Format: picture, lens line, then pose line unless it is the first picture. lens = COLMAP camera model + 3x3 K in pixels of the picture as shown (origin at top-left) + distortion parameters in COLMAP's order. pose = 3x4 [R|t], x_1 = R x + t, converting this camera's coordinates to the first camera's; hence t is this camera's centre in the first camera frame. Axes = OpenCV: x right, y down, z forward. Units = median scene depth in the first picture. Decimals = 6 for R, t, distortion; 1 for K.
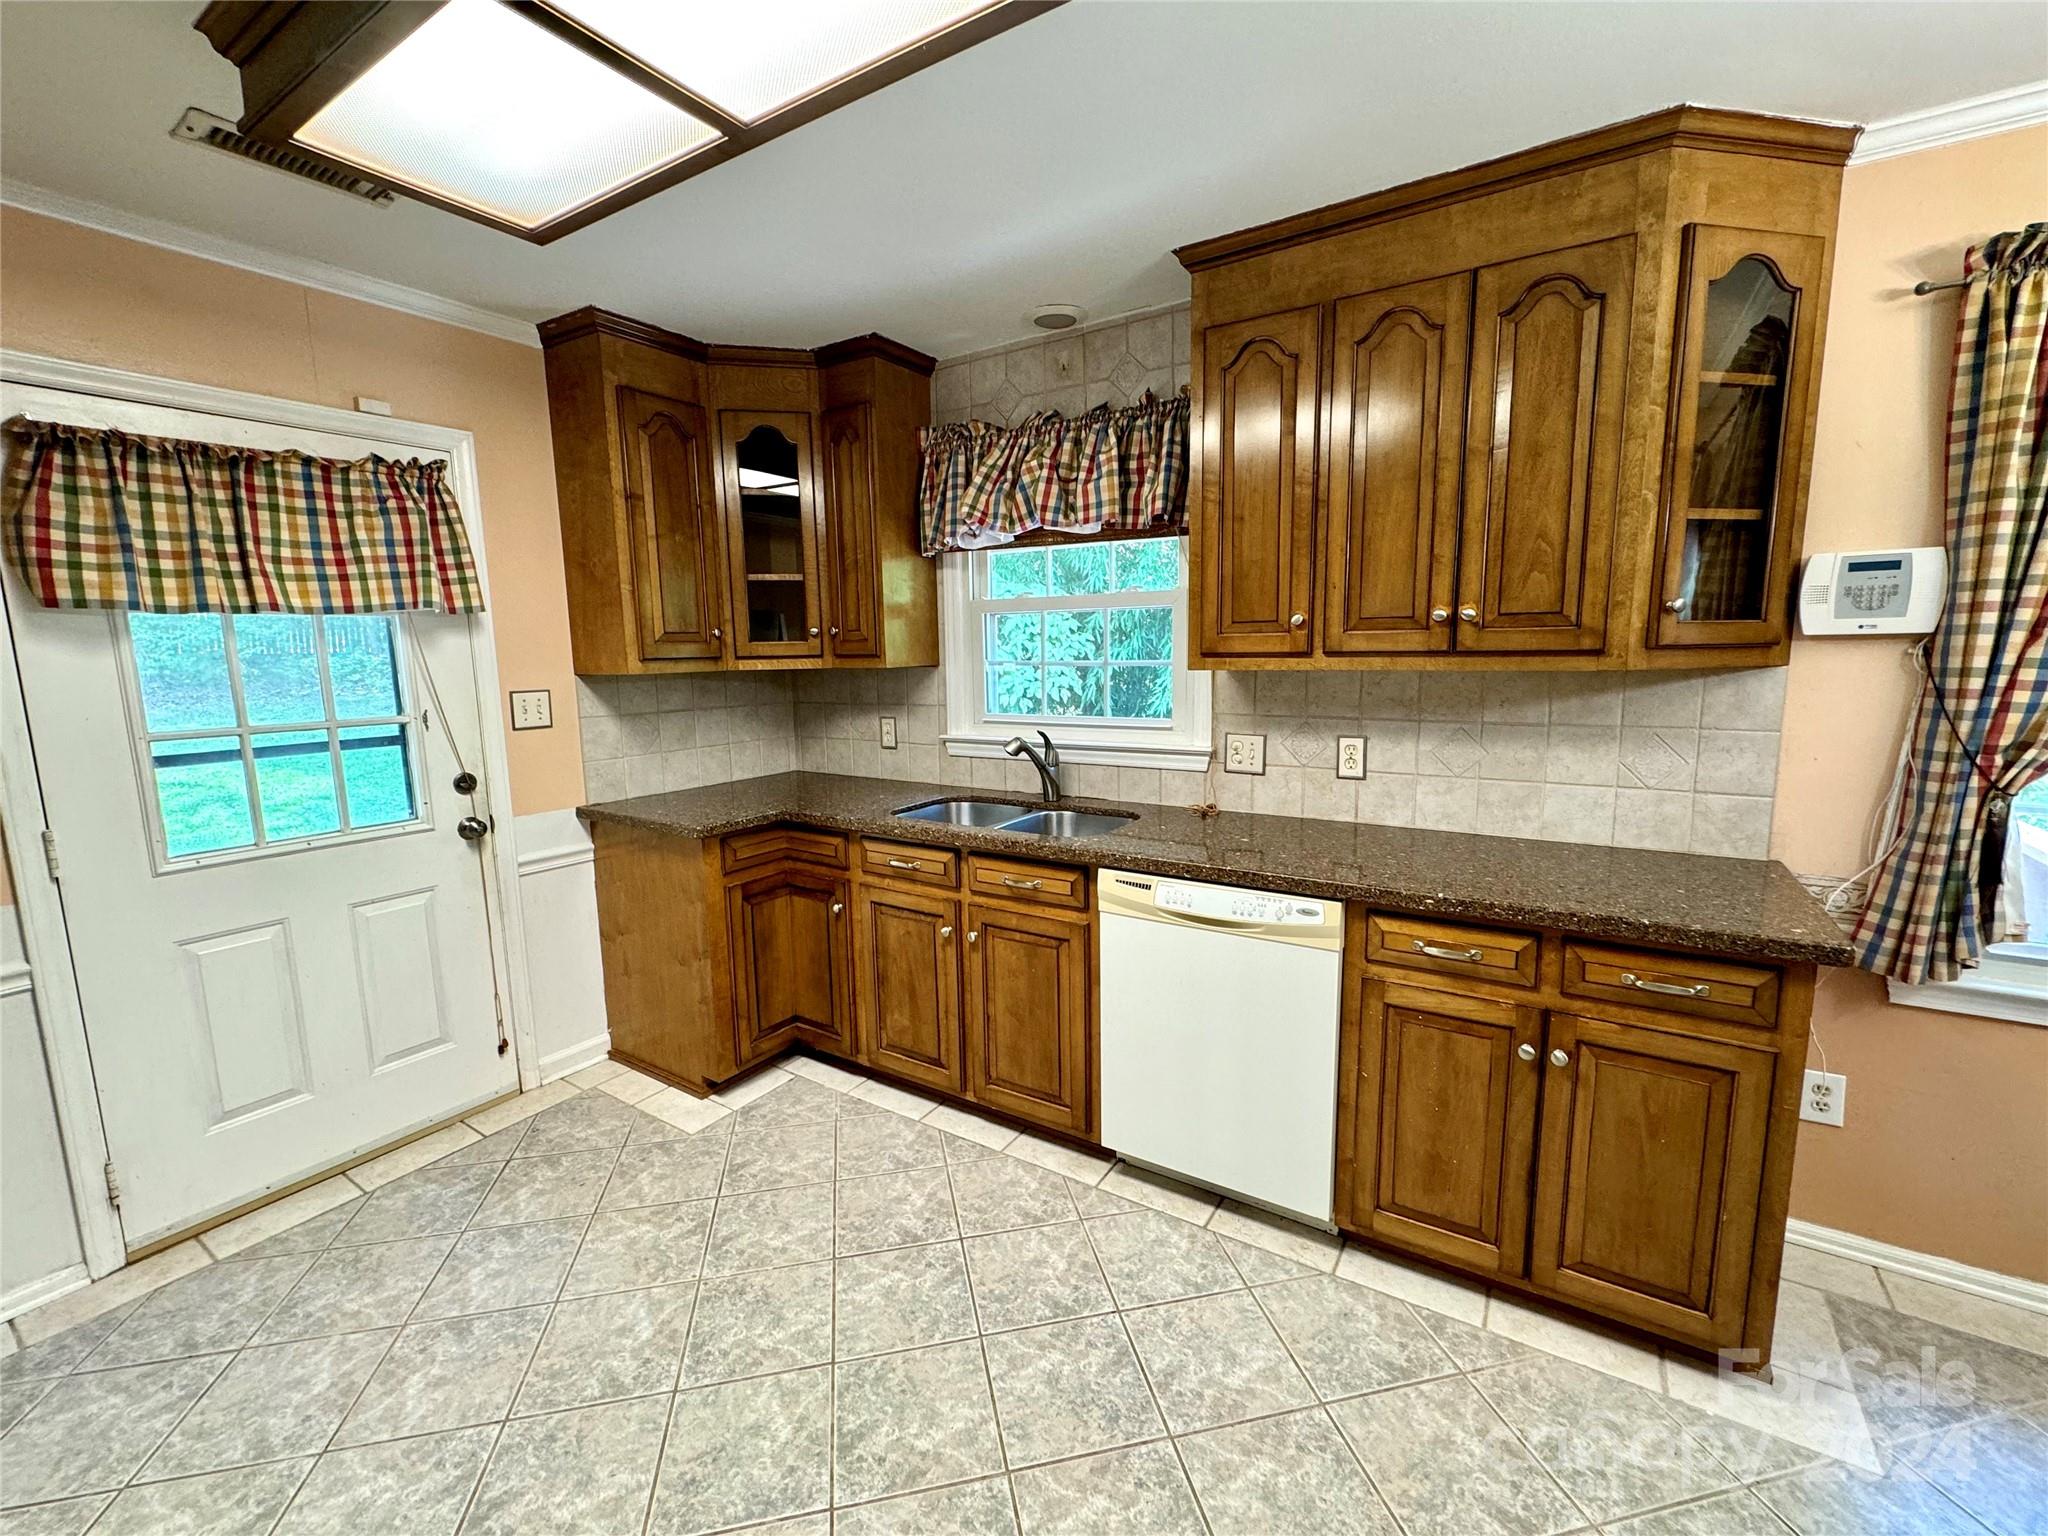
lens RADIAL K [[857.5, 0, 1019.4], [0, 857.5, 768.3], [0, 0, 1]] dist [-0.000525, -0.000154]
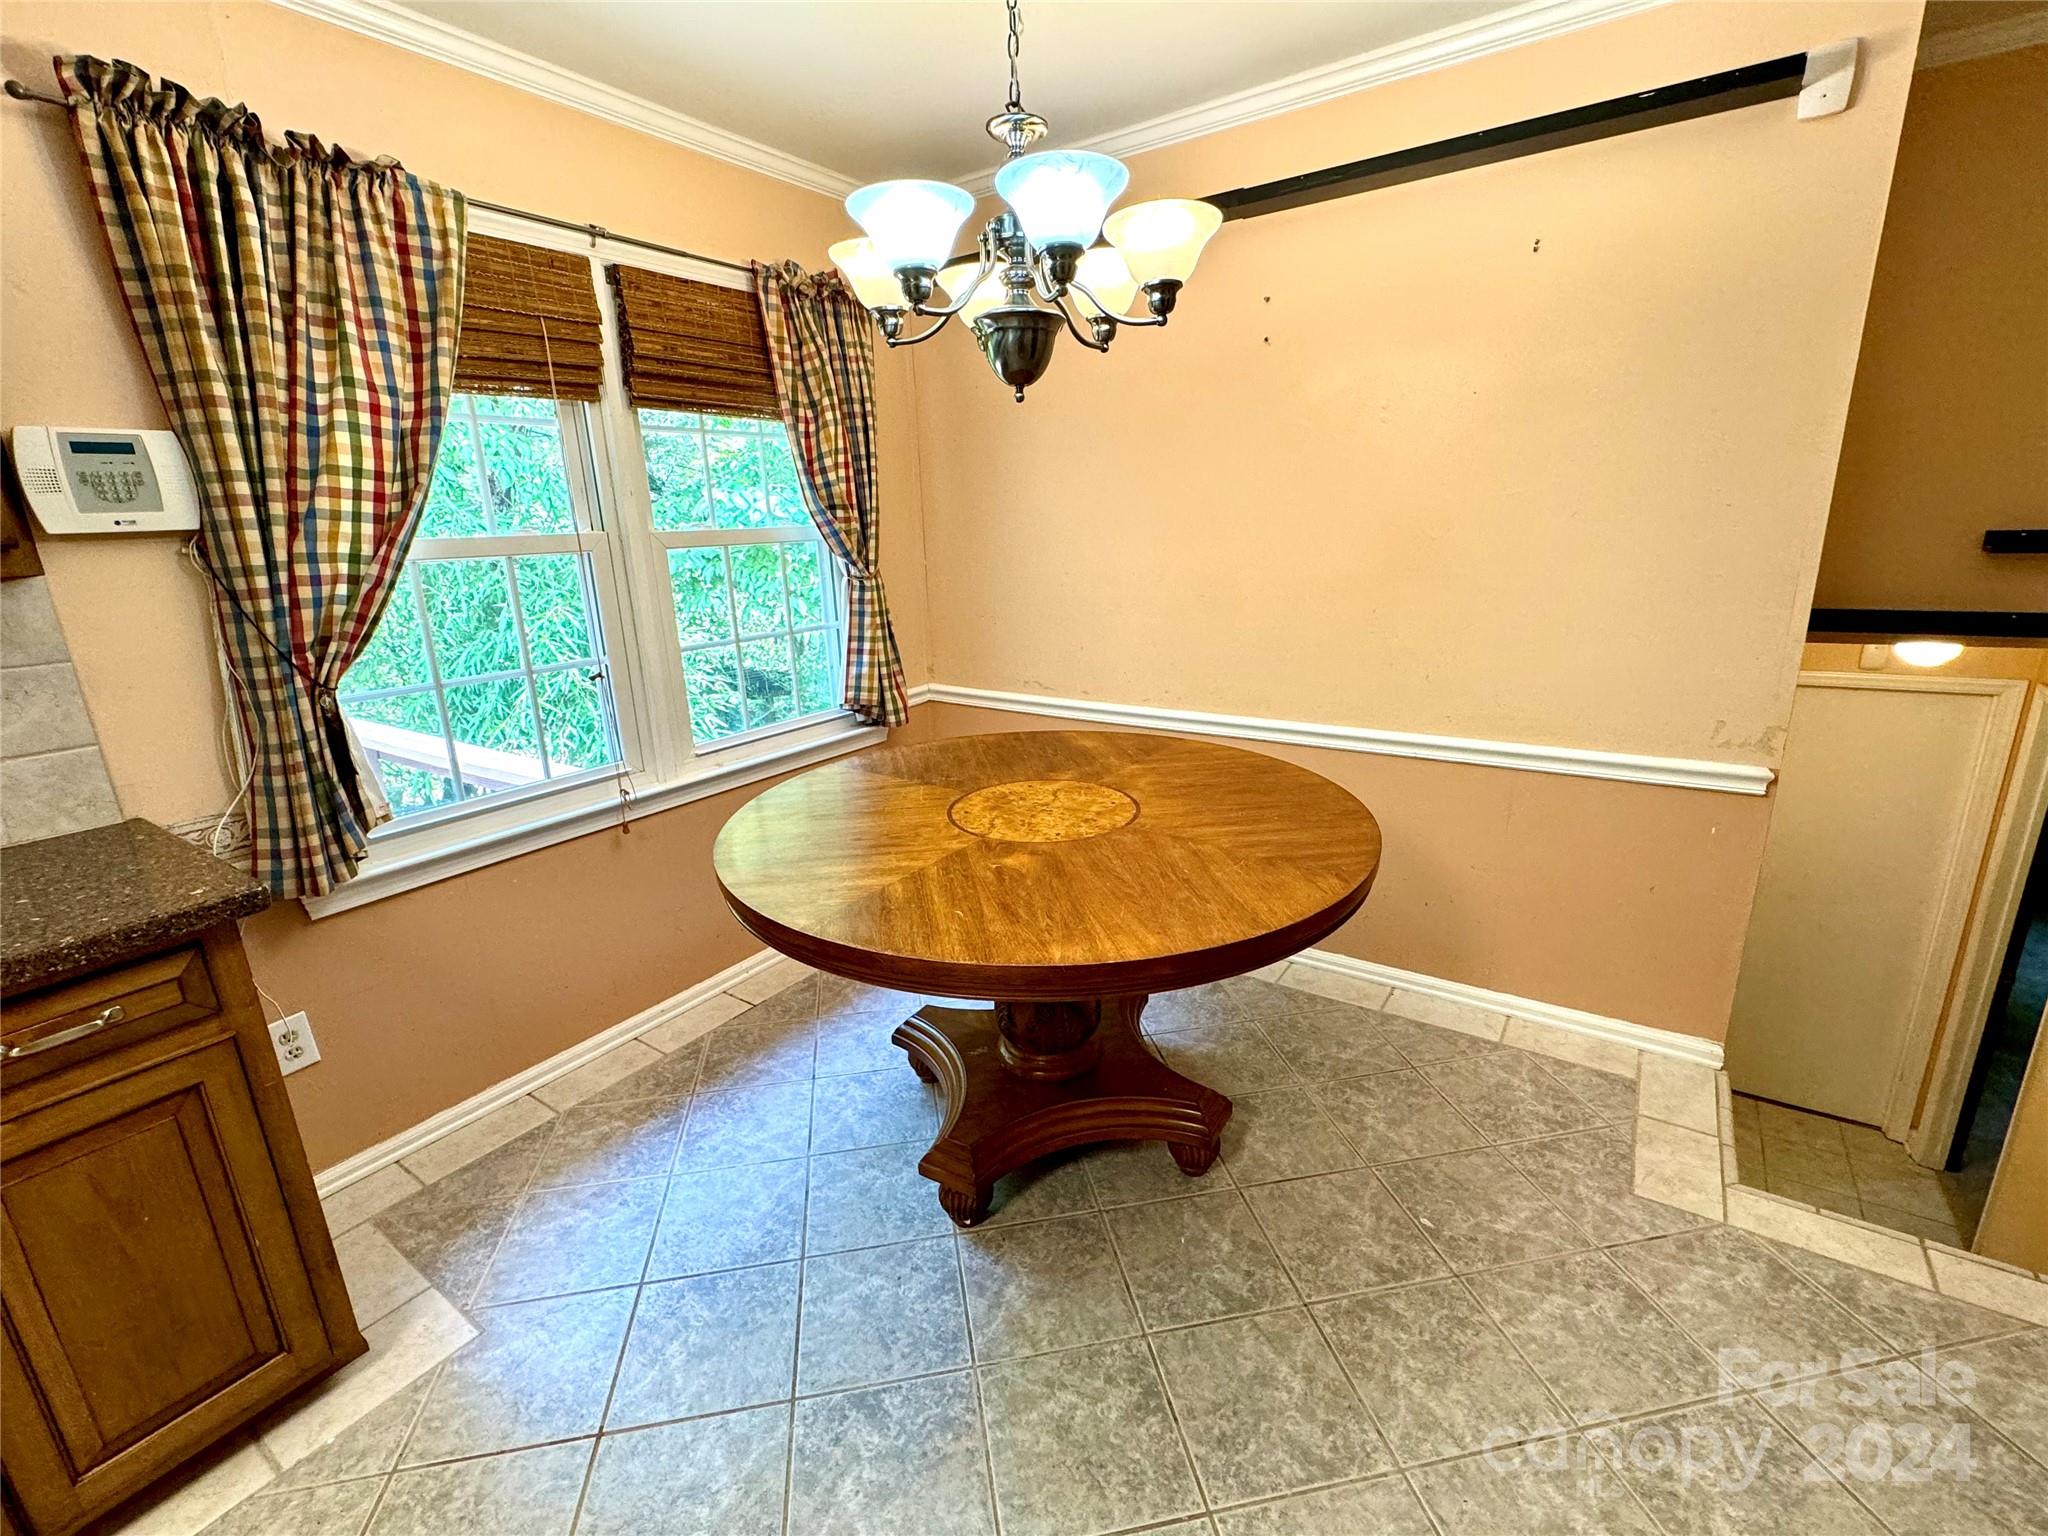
lens RADIAL K [[903.4, 0, 1020.4], [0, 903.4, 769.9], [0, 0, 1]] dist [-0.002492, 0.000403]
pose [[0.028478, -0.253274, 0.966975, 0.094271], [0.181125, 0.952662, 0.244191, 0.007328], [-0.983048, 0.168190, 0.073004, 0.107960]]
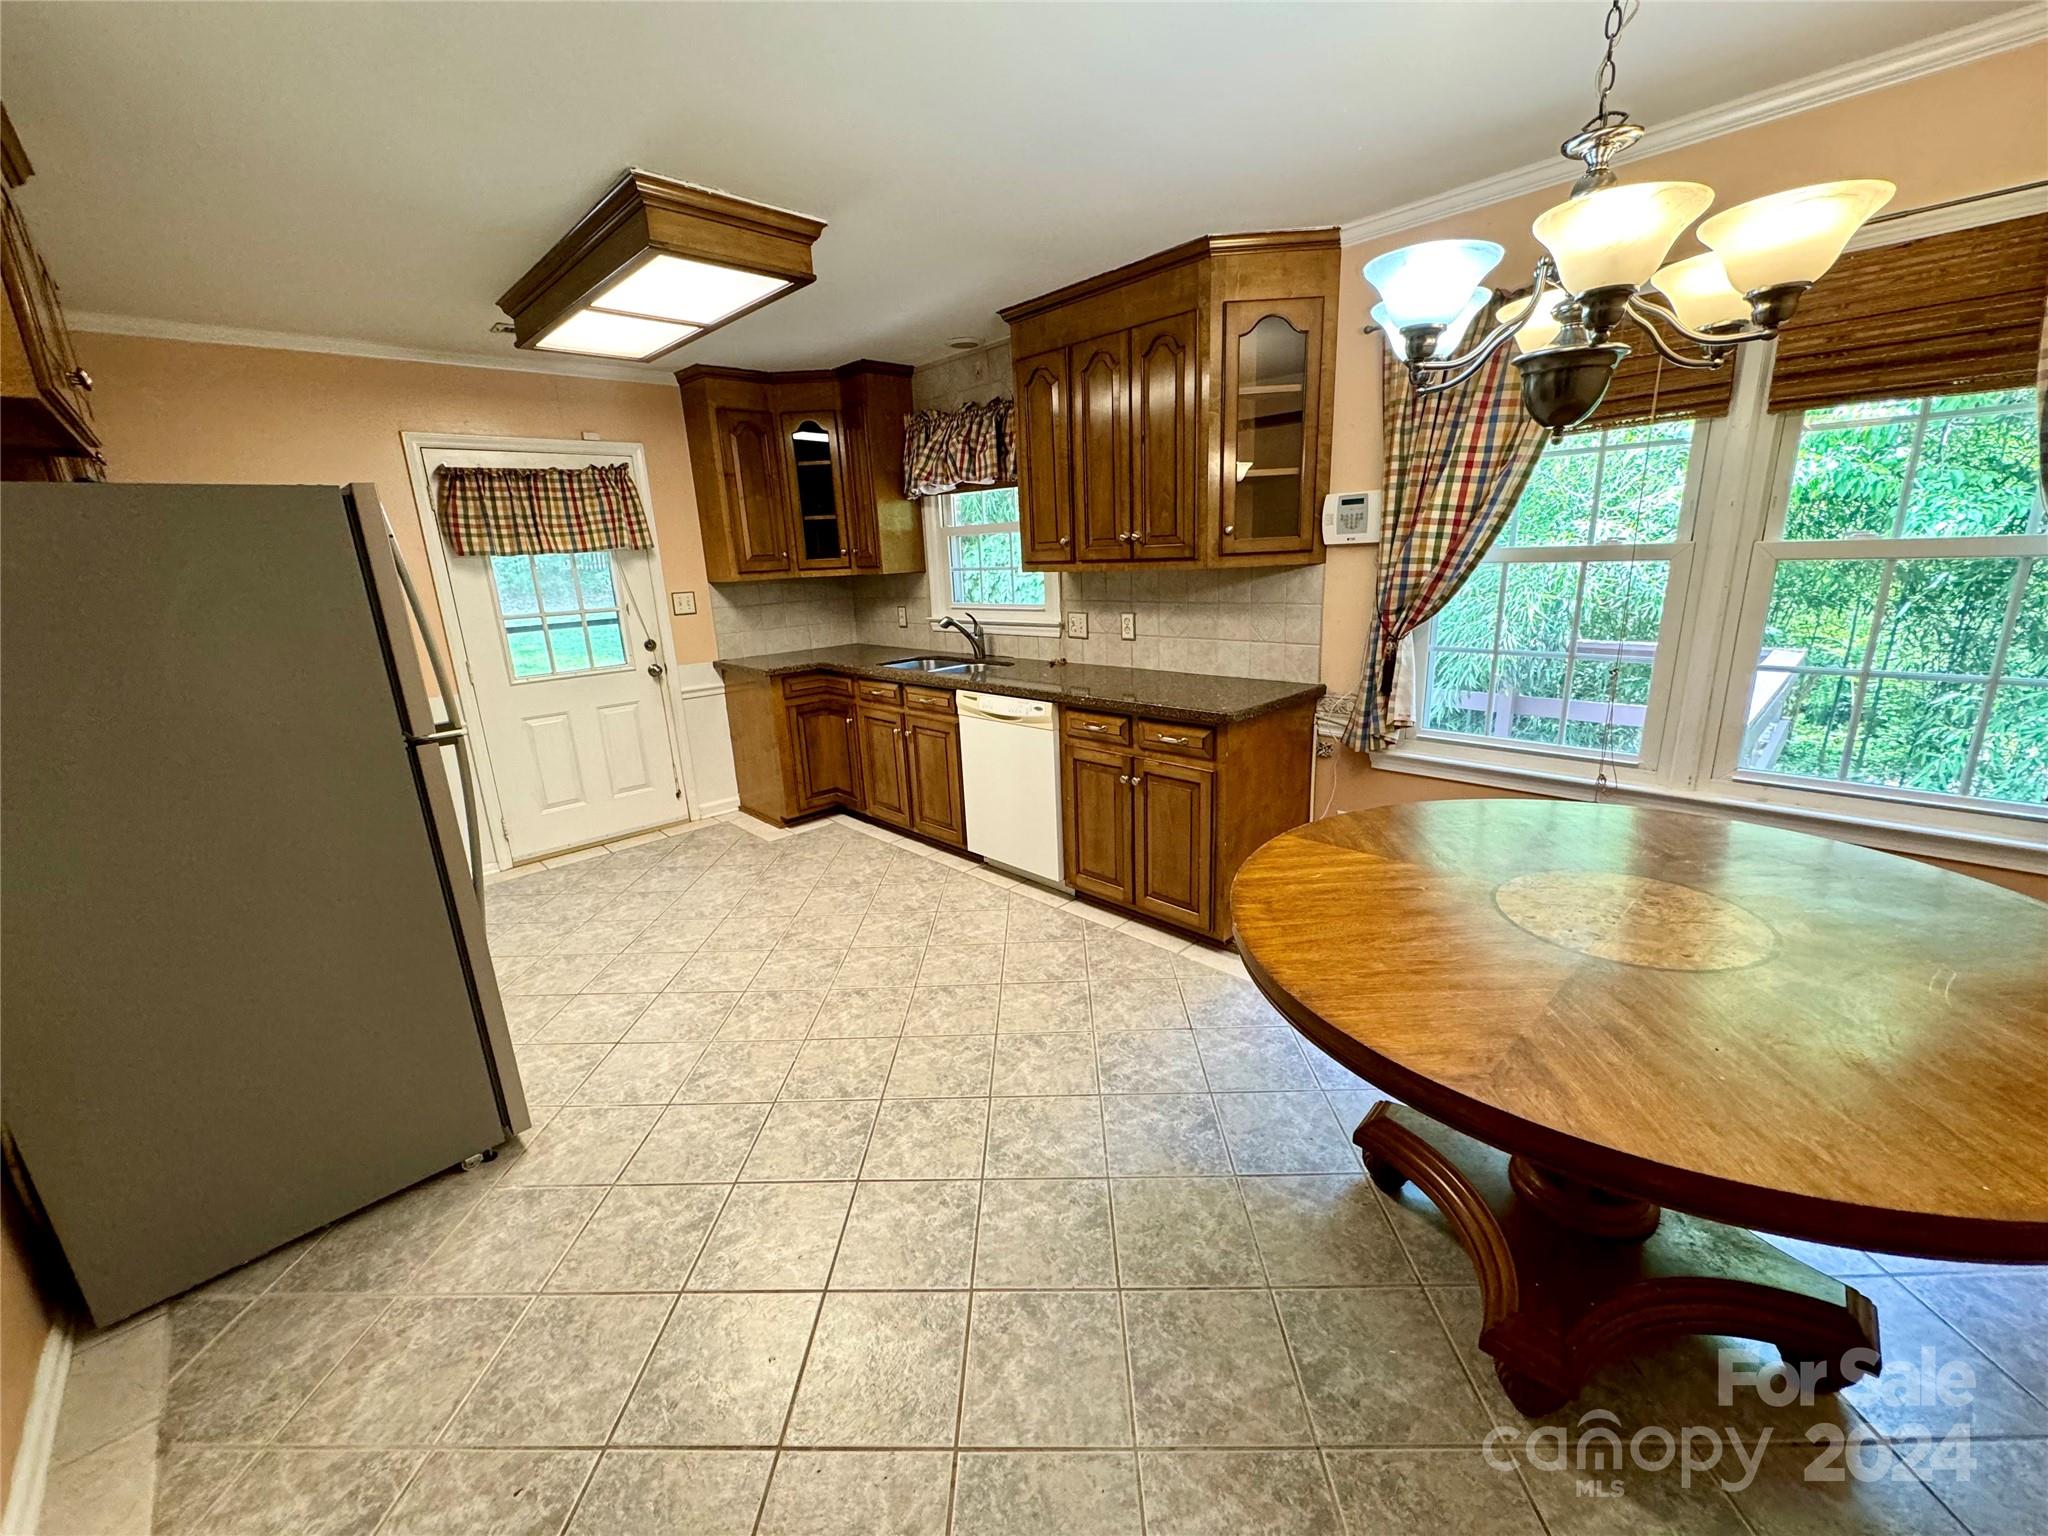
lens RADIAL K [[815.0, 0, 1021.5], [0, 815.0, 768.5], [0, 0, 1]] dist [-0.001687, 0.000143]
pose [[0.972687, 0.033733, -0.229658, 0.686690], [-0.004710, 0.992049, 0.125767, 0.074523], [0.232074, -0.121250, 0.965111, -0.672974]]
